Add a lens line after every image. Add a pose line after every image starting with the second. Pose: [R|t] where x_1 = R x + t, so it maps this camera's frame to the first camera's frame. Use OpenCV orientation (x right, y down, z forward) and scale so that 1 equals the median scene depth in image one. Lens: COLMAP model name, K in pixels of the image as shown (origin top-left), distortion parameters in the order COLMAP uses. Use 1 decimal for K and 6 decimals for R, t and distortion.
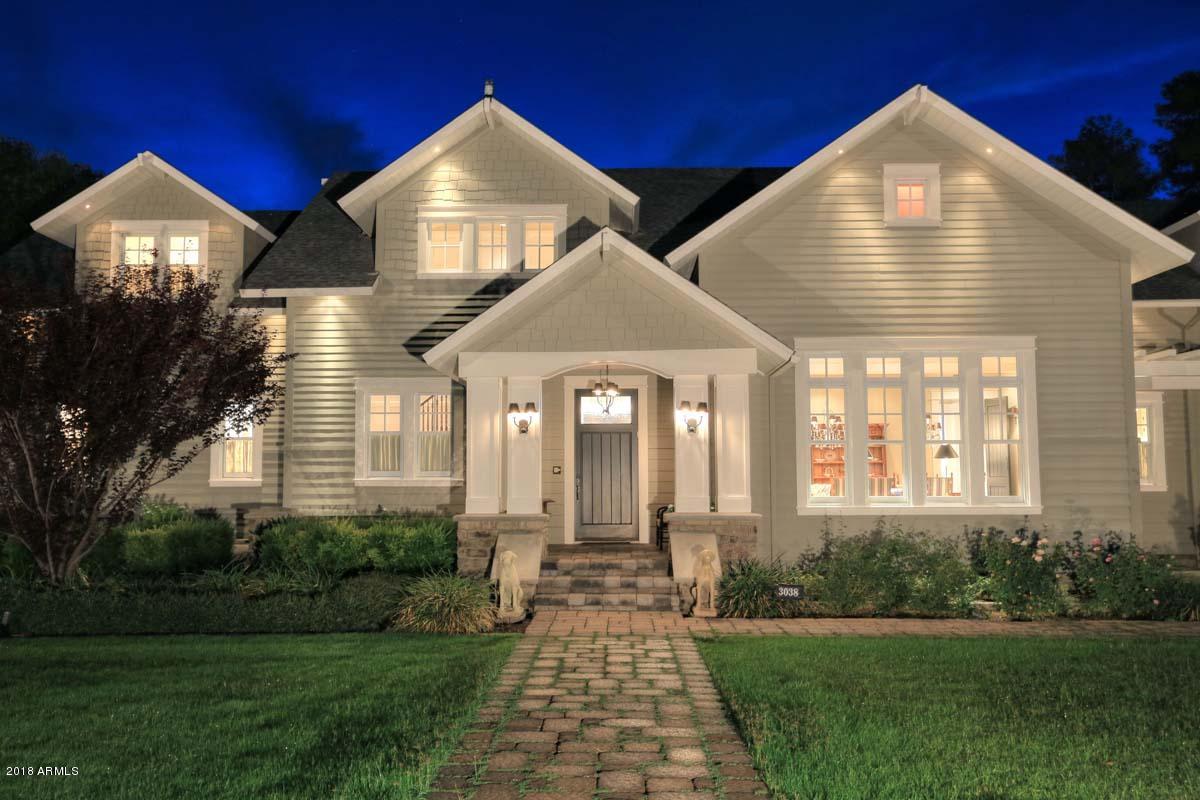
lens RADIAL K [[1064.2, 0, 600.0], [0, 1064.2, 400.0], [0, 0, 1]] dist [0.038528, 0.004250]
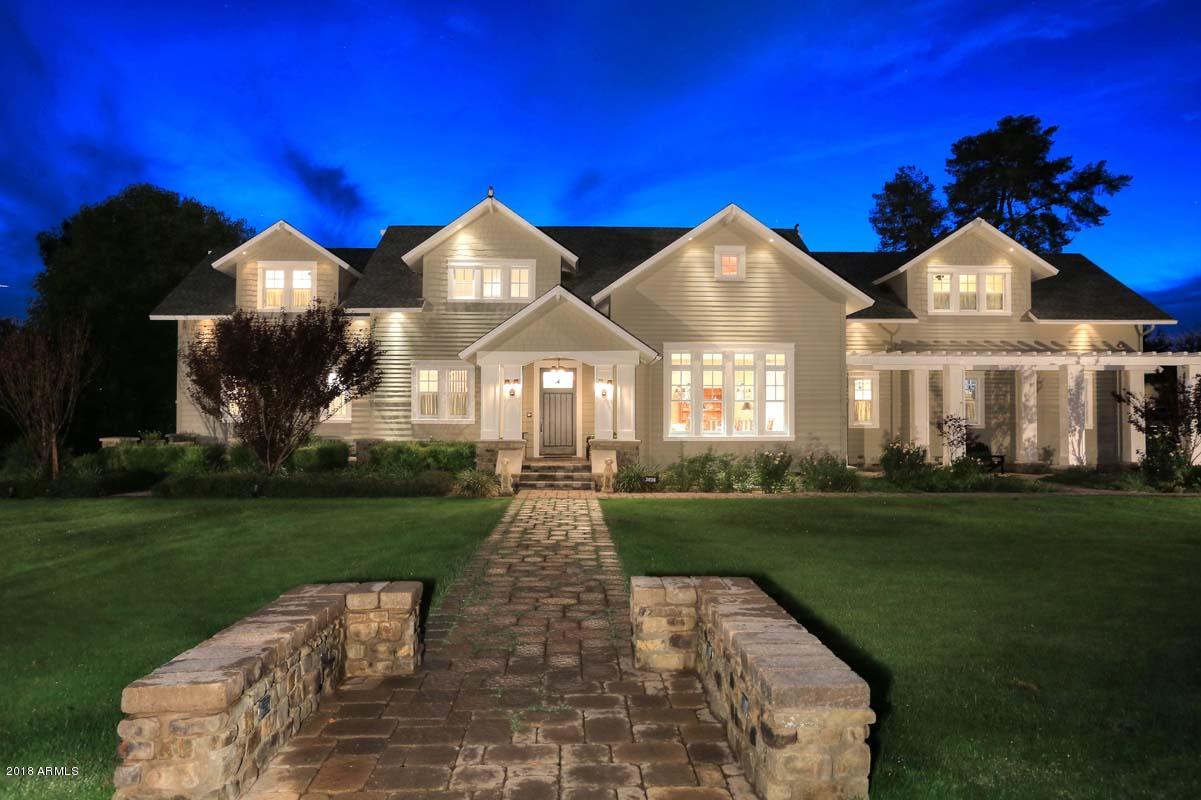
lens RADIAL K [[853.5, 0, 600.5], [0, 853.5, 400.0], [0, 0, 1]] dist [0.000653, -0.000048]
pose [[0.998719, 0.006396, 0.050184, 0.005572], [-0.009121, 0.998486, 0.054253, -0.038141], [-0.049761, -0.054641, 0.997265, -0.425127]]
